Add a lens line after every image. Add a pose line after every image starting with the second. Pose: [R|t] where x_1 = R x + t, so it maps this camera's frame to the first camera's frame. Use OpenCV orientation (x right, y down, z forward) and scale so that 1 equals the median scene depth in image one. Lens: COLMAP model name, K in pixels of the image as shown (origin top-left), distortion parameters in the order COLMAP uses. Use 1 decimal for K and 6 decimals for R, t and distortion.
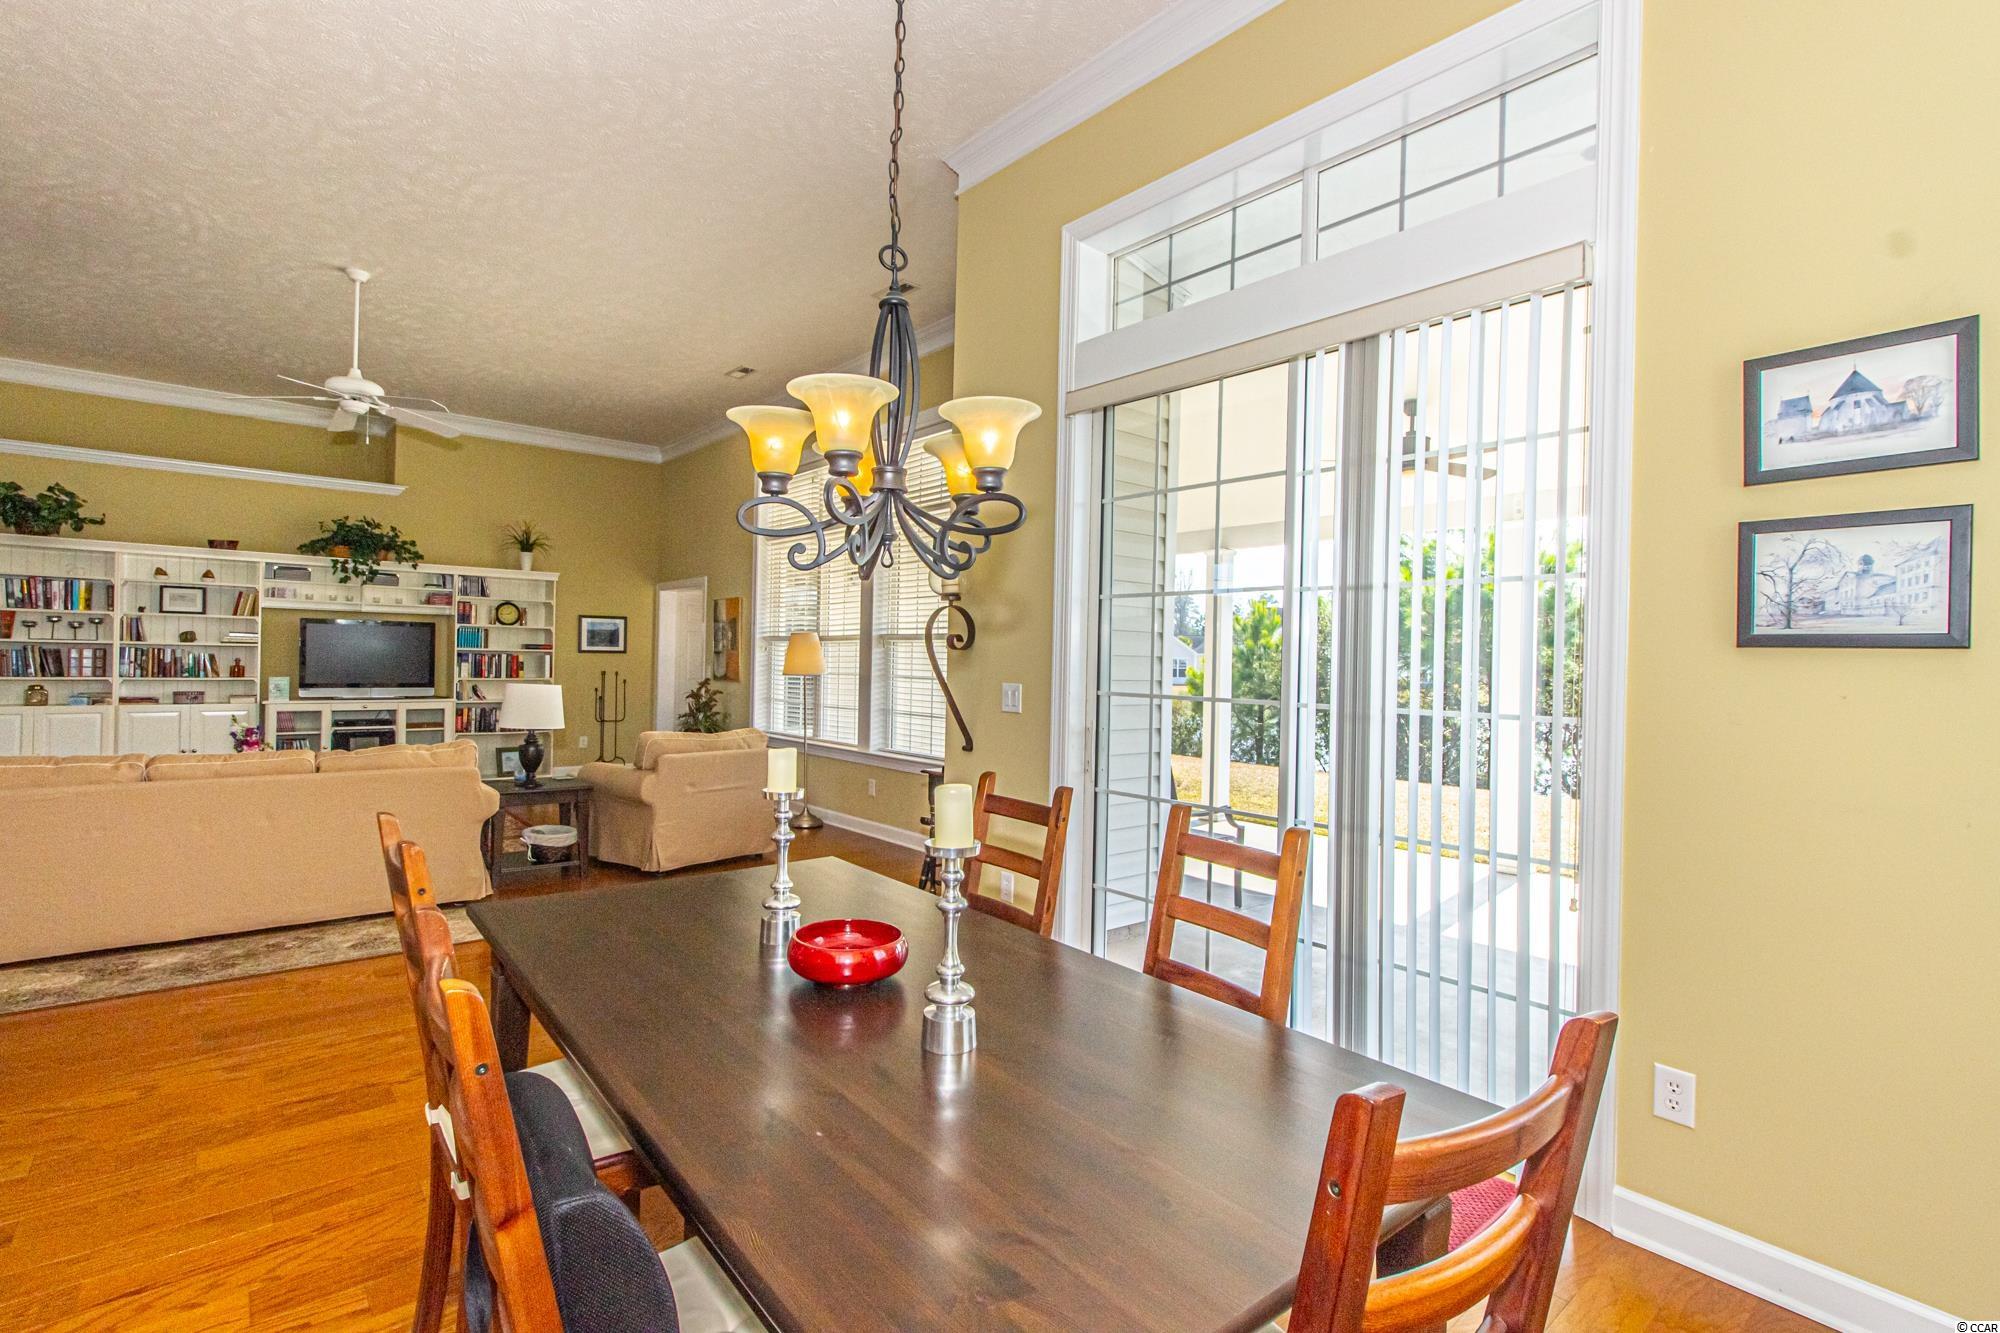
lens RADIAL K [[925.5, 0, 985.0], [0, 925.5, 663.7], [0, 0, 1]] dist [0.002172, 0.002217]
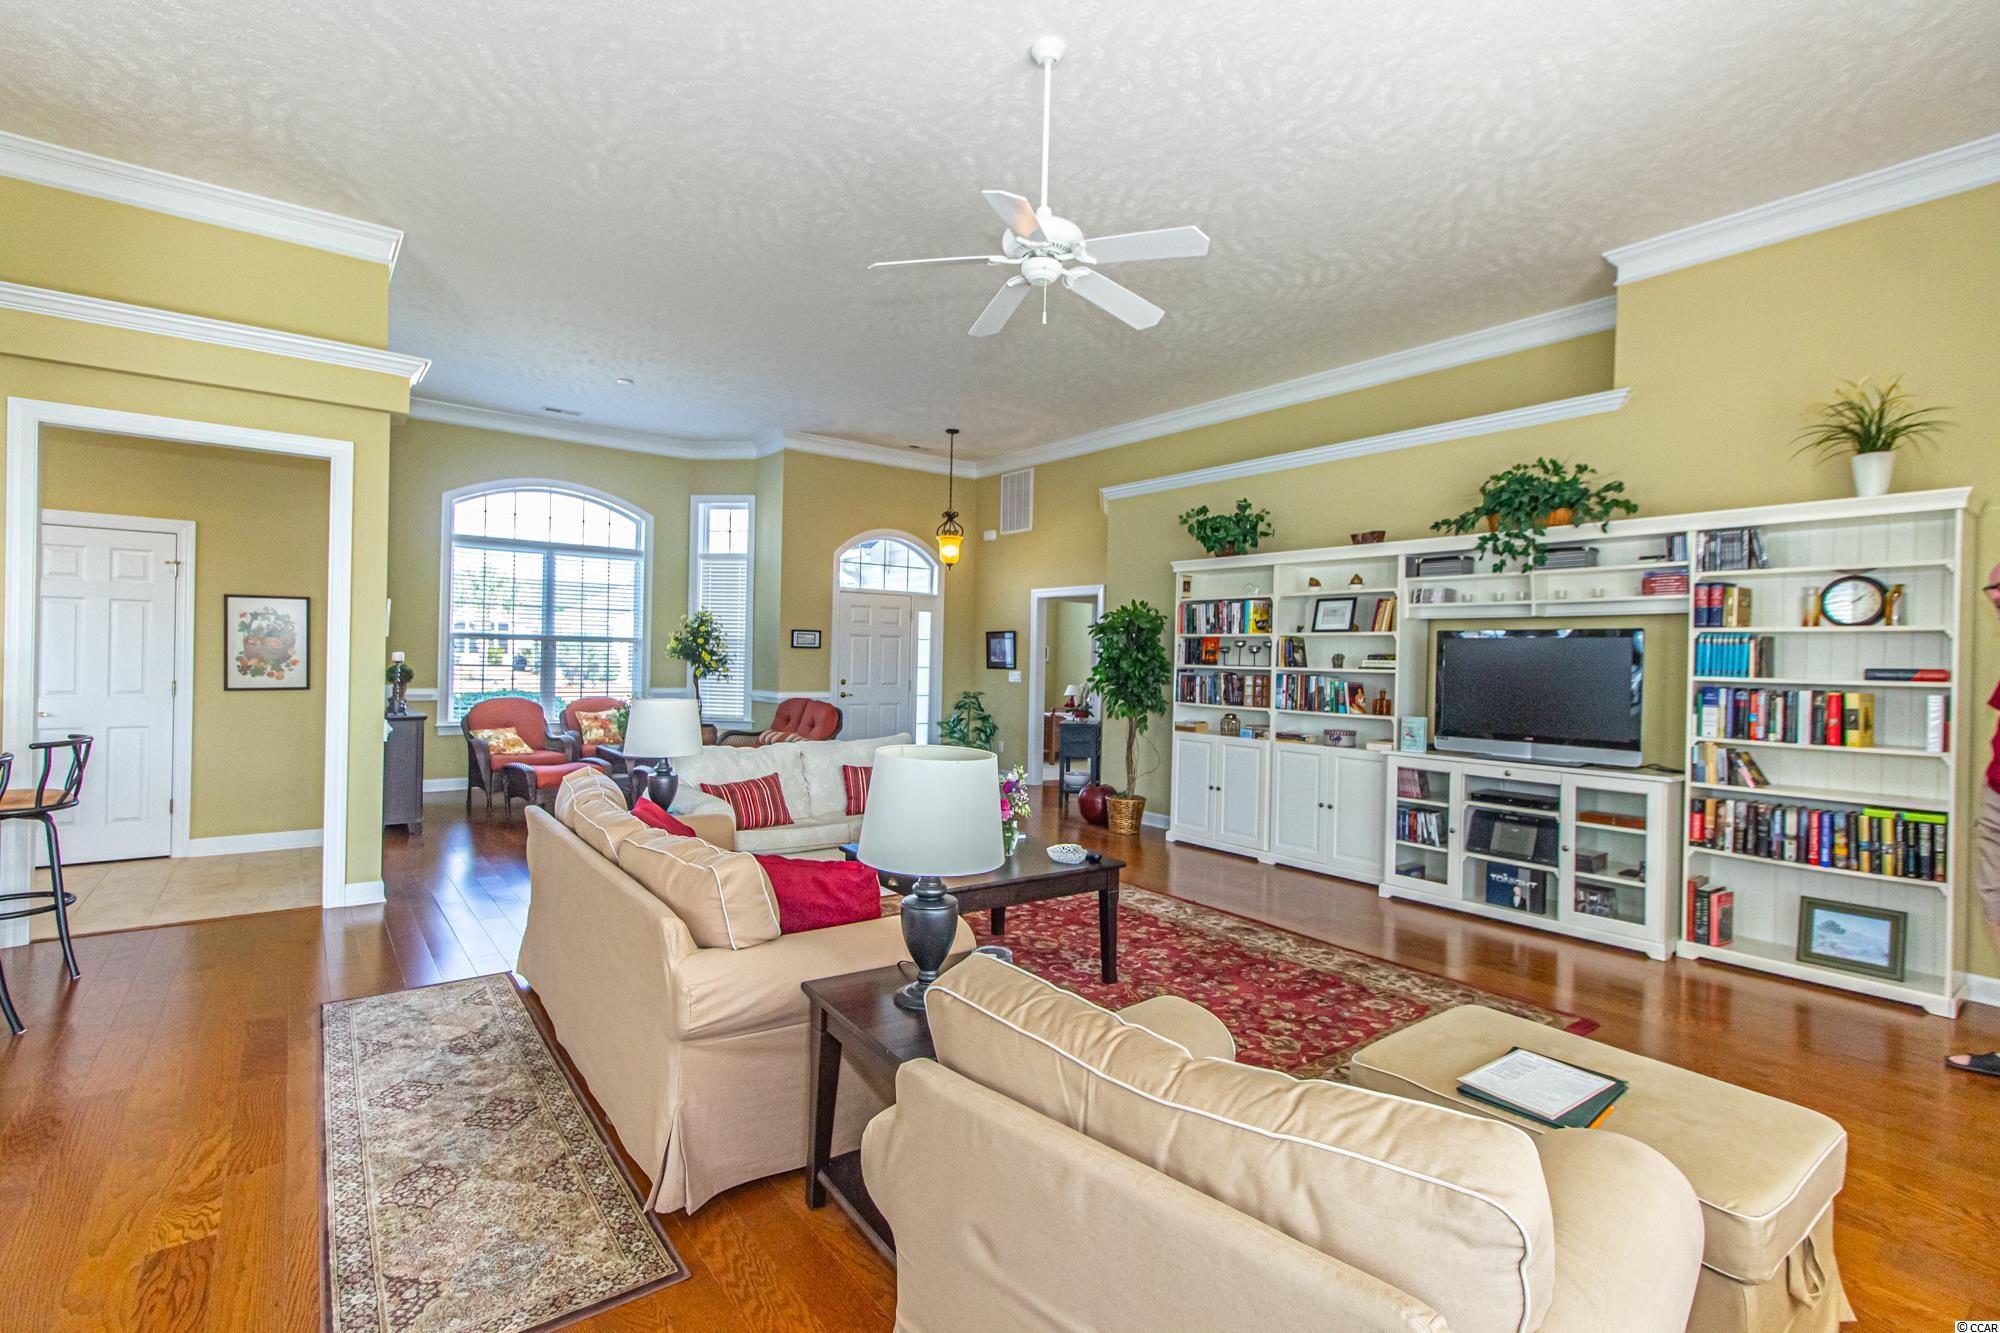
lens RADIAL K [[925.5, 0, 992.9], [0, 925.5, 659.4], [0, 0, 1]] dist [0.002172, 0.002217]
pose [[-0.049789, -0.019754, -0.998564, -0.053823], [-0.024477, 0.999528, -0.018553, -0.008269], [0.998460, 0.023519, -0.050249, 0.708644]]
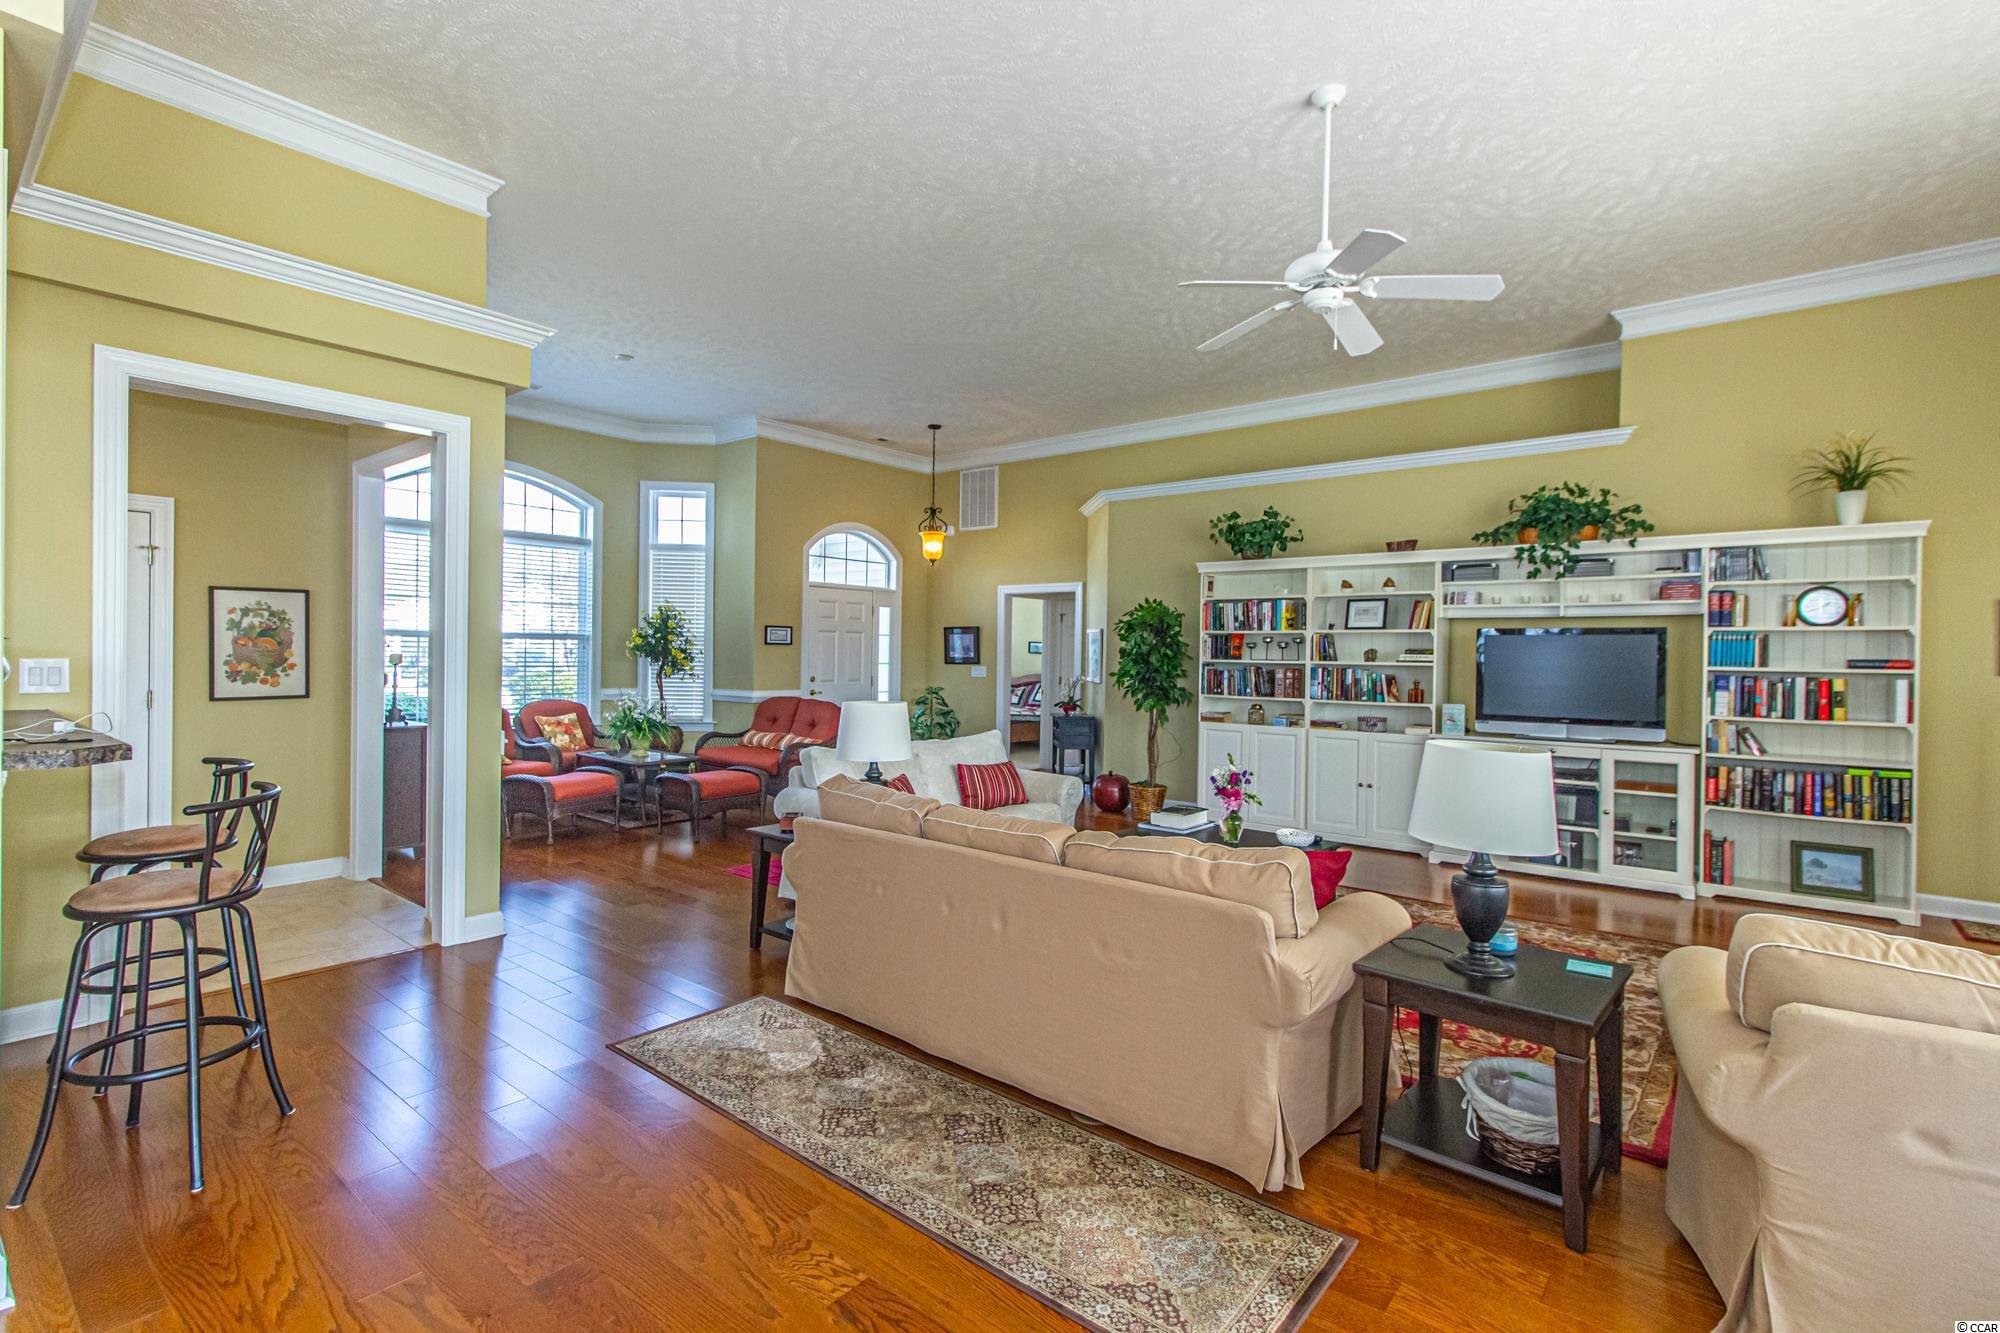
lens RADIAL K [[925.5, 0, 992.0], [0, 925.5, 658.6], [0, 0, 1]] dist [0.002172, 0.002217]
pose [[0.183008, -0.012788, -0.983028, -0.056476], [-0.012628, 0.999802, -0.015357, -0.007575], [0.983030, 0.015224, 0.182810, 0.460808]]
